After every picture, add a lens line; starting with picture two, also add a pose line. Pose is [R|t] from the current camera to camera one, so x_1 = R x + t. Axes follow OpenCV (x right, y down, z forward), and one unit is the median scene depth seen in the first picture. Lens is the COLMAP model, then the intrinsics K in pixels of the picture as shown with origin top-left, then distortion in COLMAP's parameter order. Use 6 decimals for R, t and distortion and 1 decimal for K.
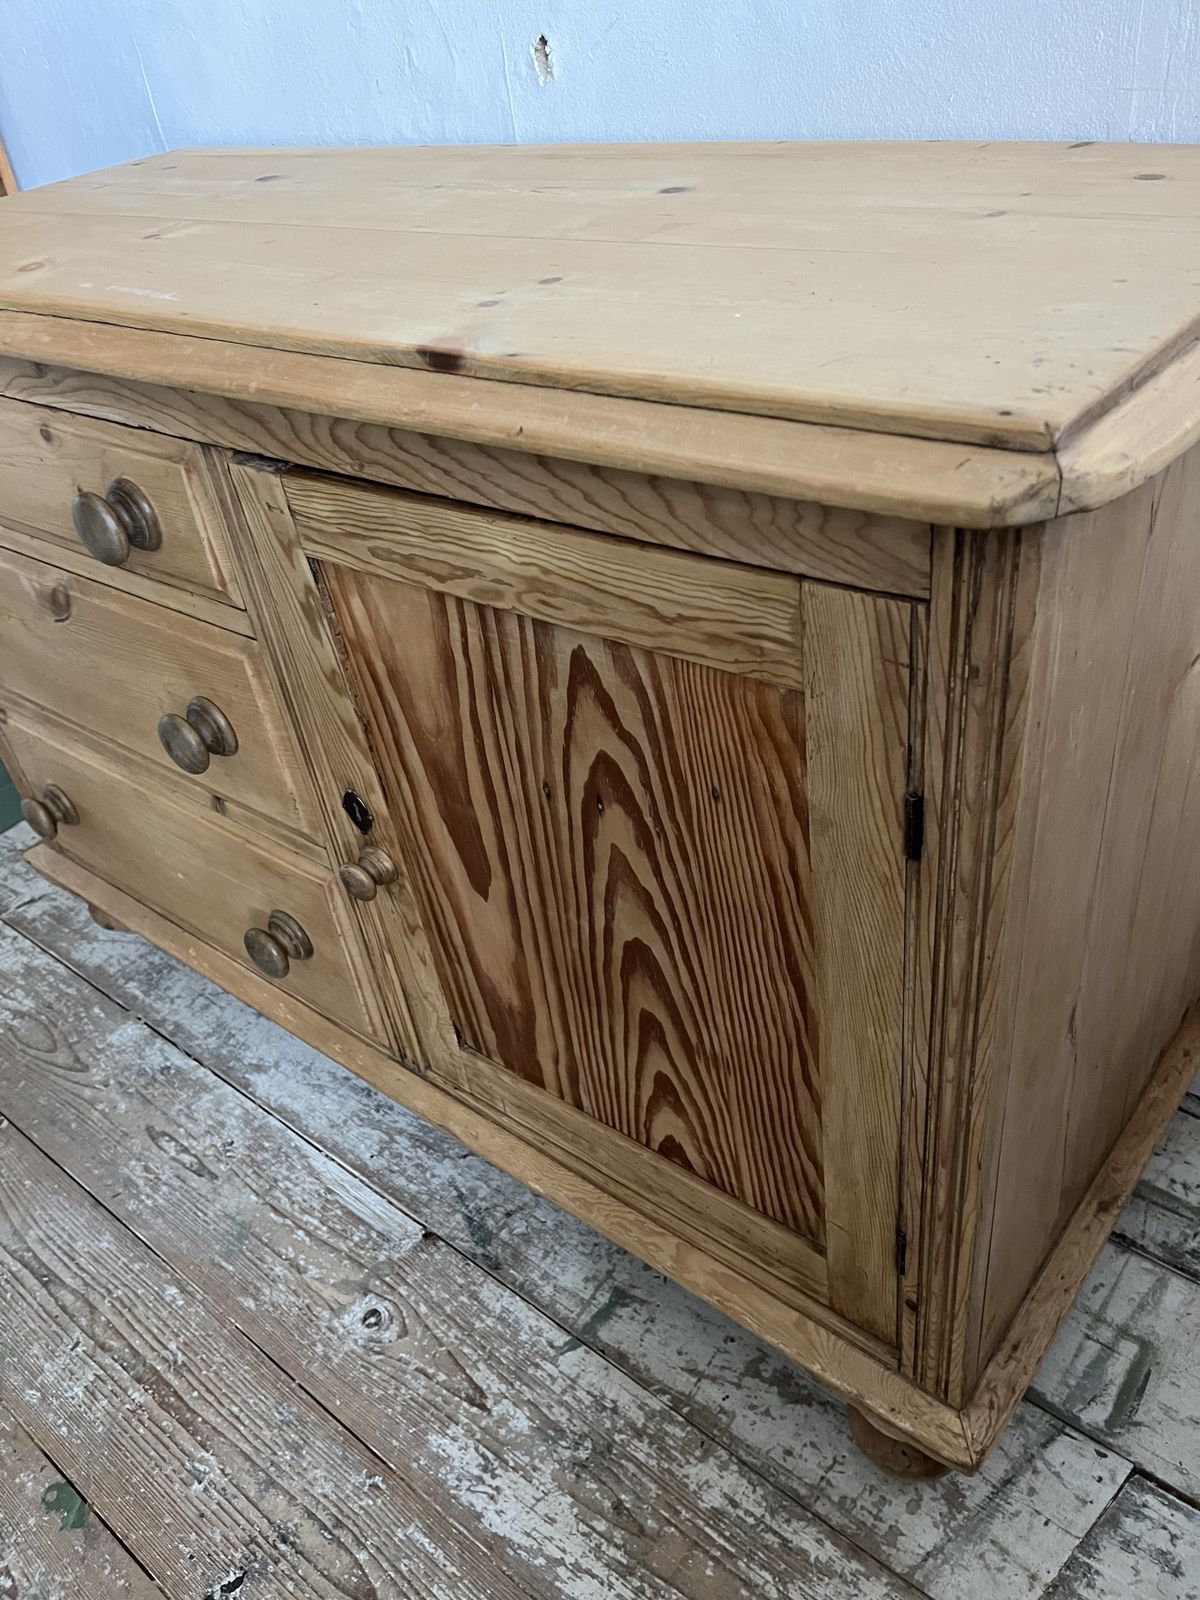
lens RADIAL K [[1213.6, 0, 584.8], [0, 1213.6, 810.5], [0, 0, 1]] dist [0.074762, -0.109815]
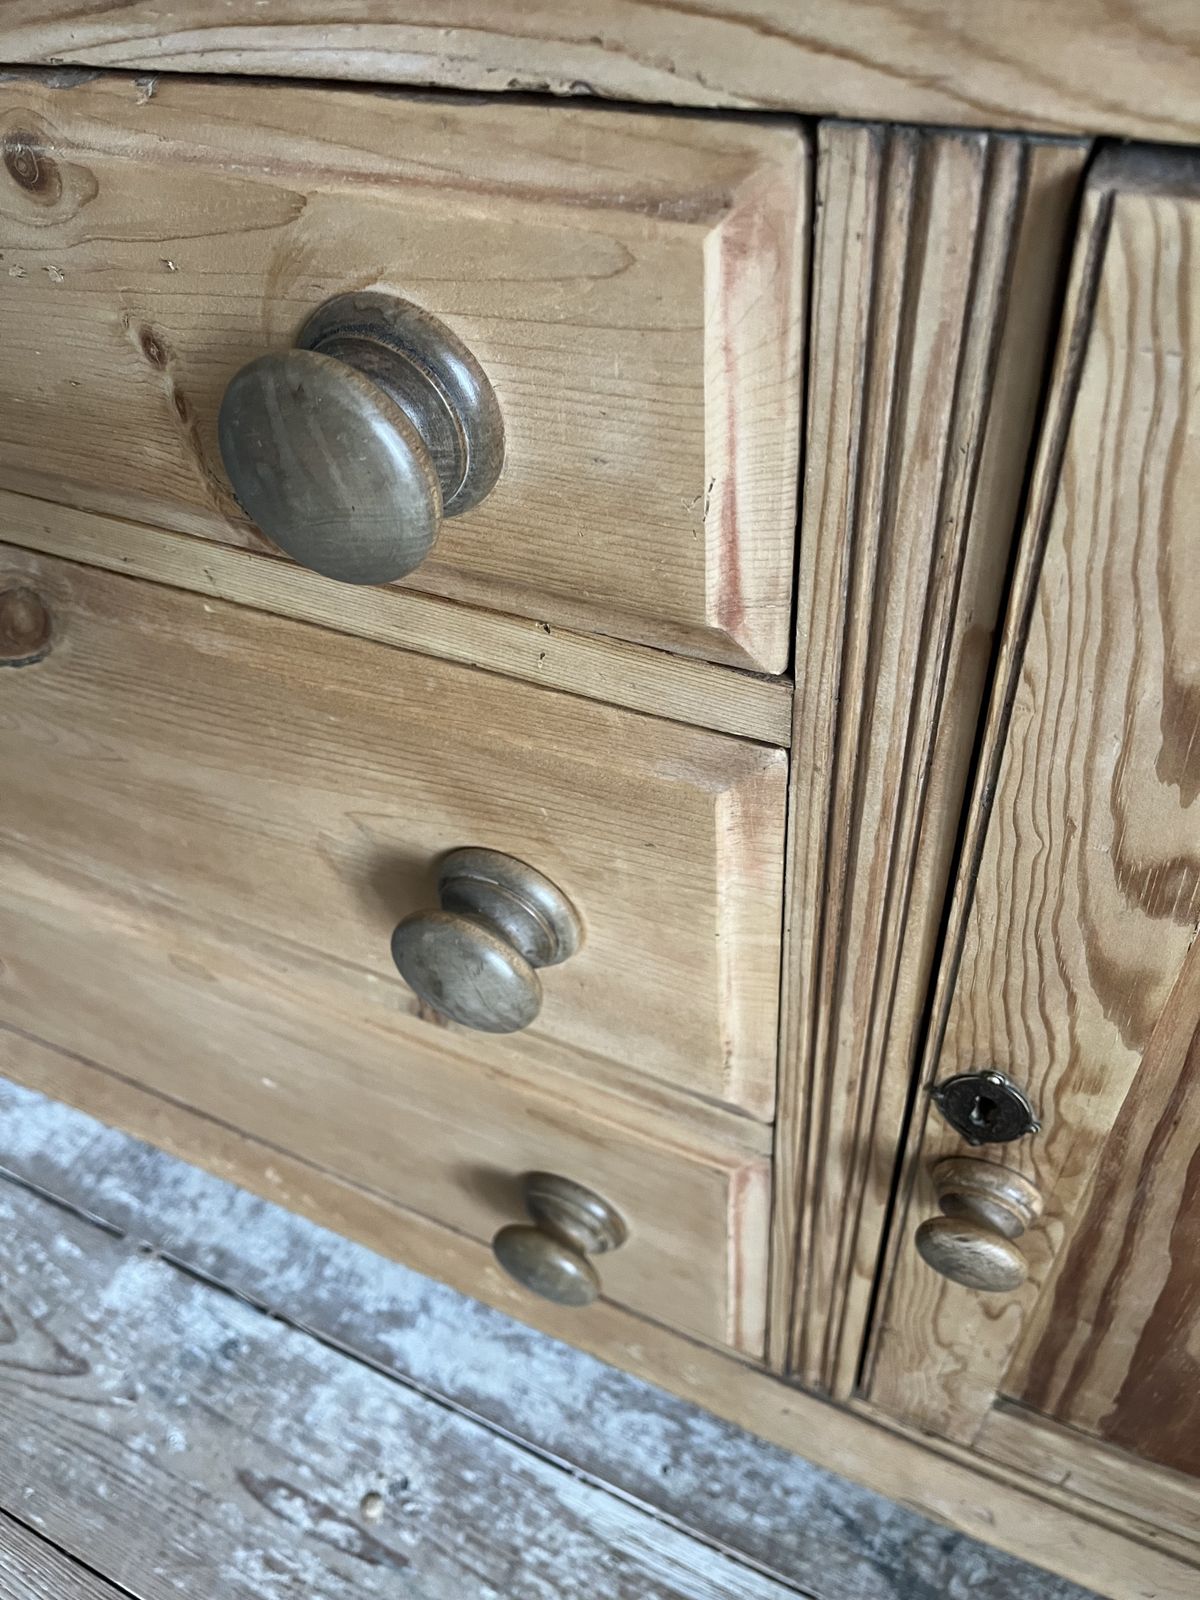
lens RADIAL K [[1213.6, 0, 599.7], [0, 1213.6, 803.8], [0, 0, 1]] dist [0.074762, -0.109815]
pose [[0.970865, -0.137452, 0.196288, -0.361772], [0.107679, 0.982017, 0.155071, -0.169996], [-0.214073, -0.129417, 0.968207, 0.613779]]
